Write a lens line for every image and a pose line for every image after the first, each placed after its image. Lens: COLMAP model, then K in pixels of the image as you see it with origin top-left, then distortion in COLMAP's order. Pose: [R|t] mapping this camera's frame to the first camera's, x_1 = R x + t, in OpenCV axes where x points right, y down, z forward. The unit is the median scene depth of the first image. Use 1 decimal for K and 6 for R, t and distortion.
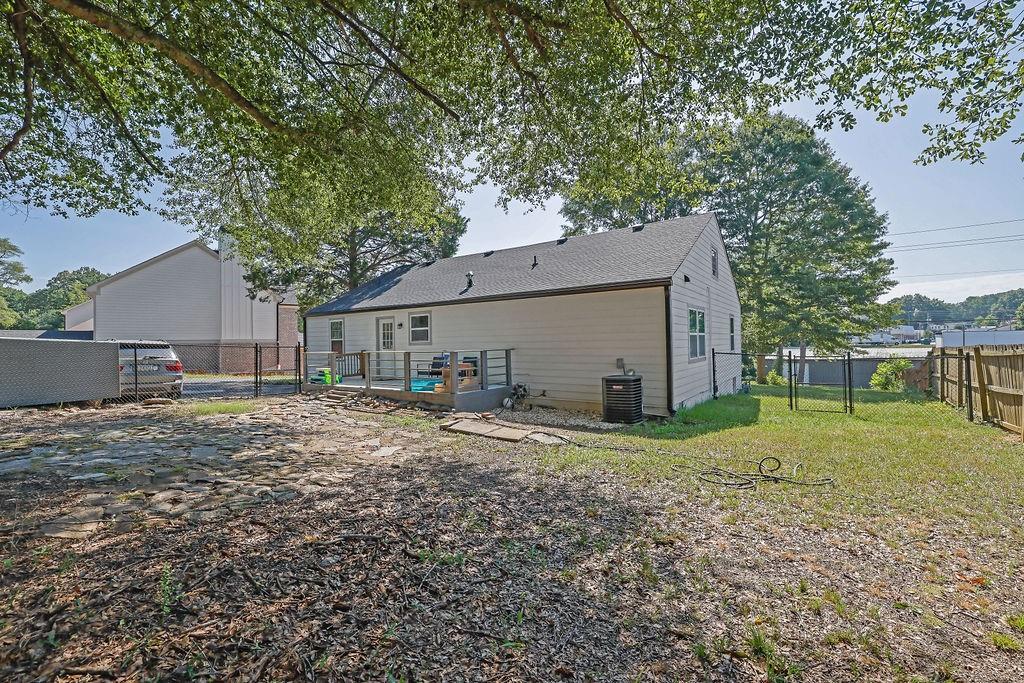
lens RADIAL K [[429.9, 0, 505.1], [0, 429.9, 342.5], [0, 0, 1]] dist [-0.021733, 0.006643]
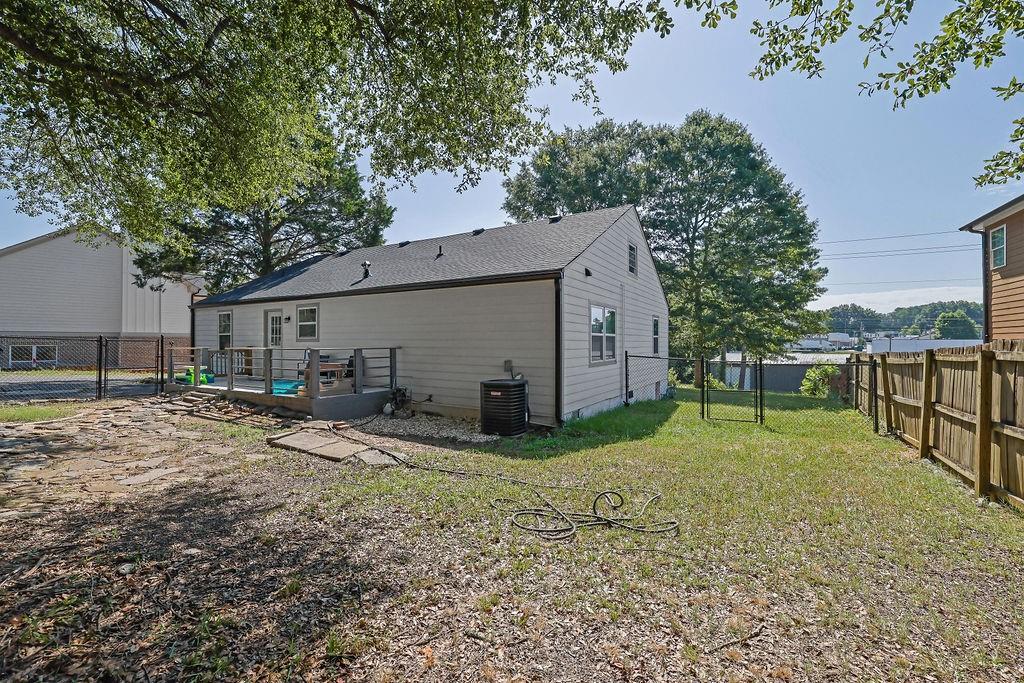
lens RADIAL K [[429.9, 0, 504.1], [0, 429.9, 342.6], [0, 0, 1]] dist [-0.021733, 0.006643]
pose [[0.996440, 0.018689, 0.082211, 0.134024], [-0.018713, 0.999825, -0.000477, 0.001124], [-0.082206, -0.001063, 0.996615, 0.087316]]
